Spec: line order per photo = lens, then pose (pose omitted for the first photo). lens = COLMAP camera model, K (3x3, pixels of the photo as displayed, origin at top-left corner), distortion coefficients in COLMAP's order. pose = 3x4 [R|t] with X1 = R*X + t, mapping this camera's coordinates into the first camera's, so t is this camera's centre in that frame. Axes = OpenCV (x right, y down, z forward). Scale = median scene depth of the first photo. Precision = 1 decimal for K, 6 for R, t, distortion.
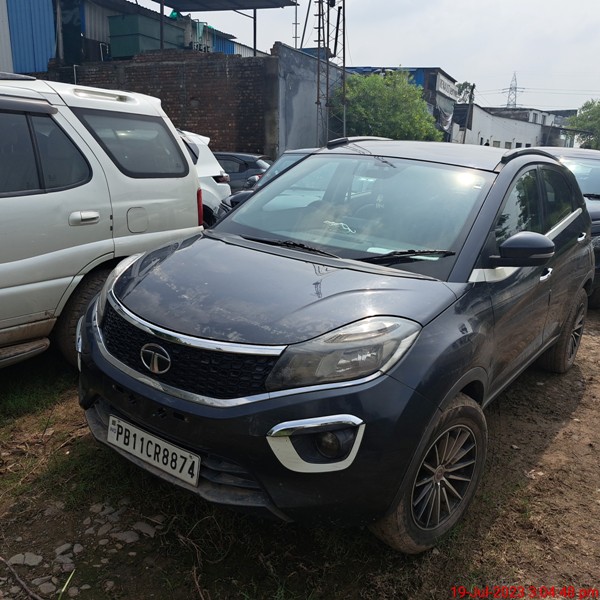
lens RADIAL K [[554.4, 0, 300.9], [0, 554.4, 299.9], [0, 0, 1]] dist [0.041682, 0.000000]
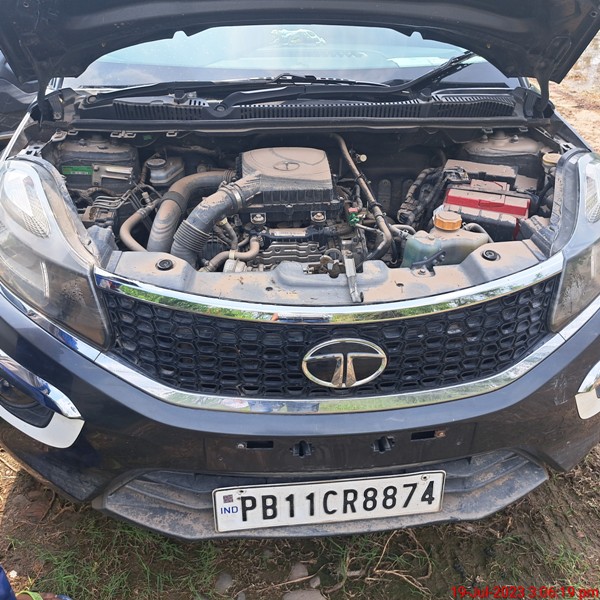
lens RADIAL K [[554.4, 0, 301.8], [0, 554.4, 300.3], [0, 0, 1]] dist [0.041682, 0.000000]
pose [[0.758768, -0.390412, 0.521391, -0.521325], [0.210701, 0.904543, 0.370684, -0.138711], [-0.616341, -0.171405, 0.768599, 0.632523]]
